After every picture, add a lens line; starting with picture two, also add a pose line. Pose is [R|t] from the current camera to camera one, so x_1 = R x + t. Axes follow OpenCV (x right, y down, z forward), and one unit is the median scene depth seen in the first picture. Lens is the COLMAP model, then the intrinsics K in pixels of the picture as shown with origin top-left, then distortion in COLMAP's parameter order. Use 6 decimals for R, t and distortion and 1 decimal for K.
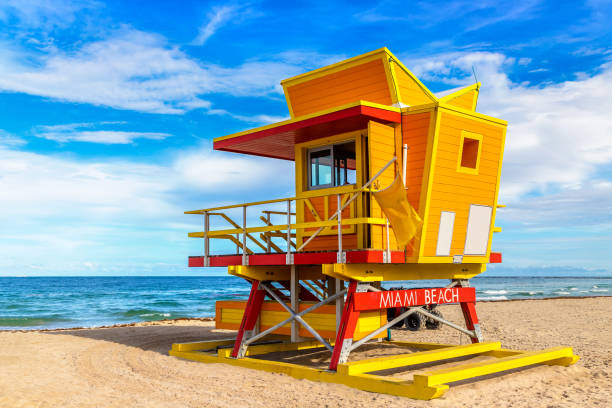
lens RADIAL K [[660.1, 0, 306.0], [0, 660.1, 204.0], [0, 0, 1]] dist [0.015799, 0.014161]
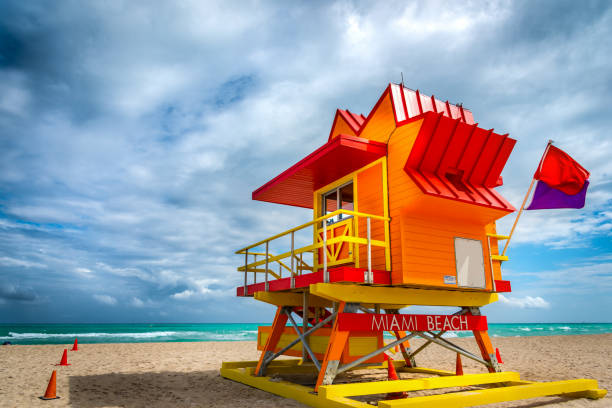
lens RADIAL K [[407.5, 0, 306.0], [0, 407.5, 204.0], [0, 0, 1]] dist [-0.001746, -0.004228]
pose [[0.966655, -0.054375, -0.250244, 0.163756], [0.009113, 0.983883, -0.178583, 0.069662], [0.255922, 0.170347, 0.951570, 0.311318]]
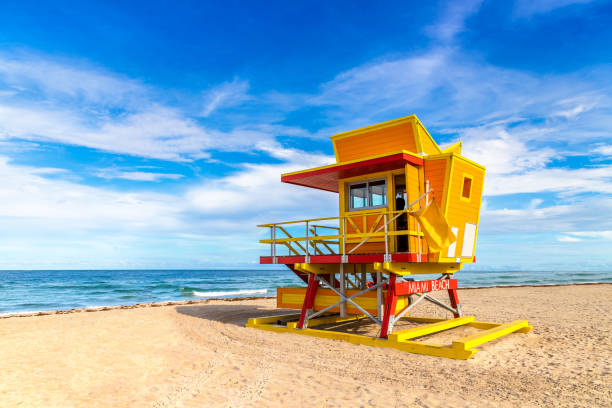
lens RADIAL K [[430.2, 0, 306.0], [0, 430.2, 204.0], [0, 0, 1]] dist [0.005829, 0.004003]
pose [[0.996885, 0.016421, 0.077145, -0.169965], [-0.013033, 0.998937, -0.044208, 0.006258], [-0.077789, 0.043065, 0.996039, 0.068035]]
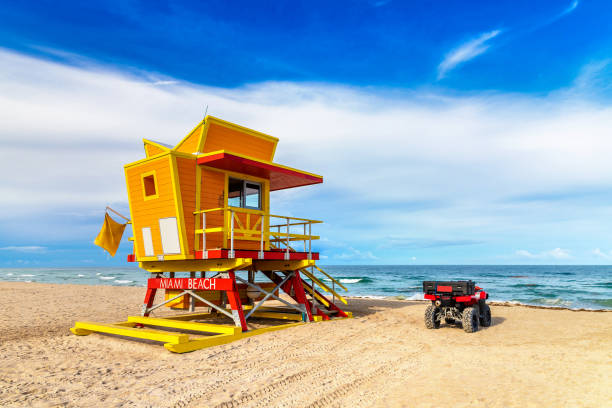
lens RADIAL K [[430.2, 0, 306.0], [0, 430.2, 204.0], [0, 0, 1]] dist [0.005829, 0.004003]
pose [[0.107227, -0.128328, -0.985918, 1.140207], [0.110021, 0.987077, -0.116513, 0.105586], [0.988128, -0.095979, 0.119960, 1.140611]]
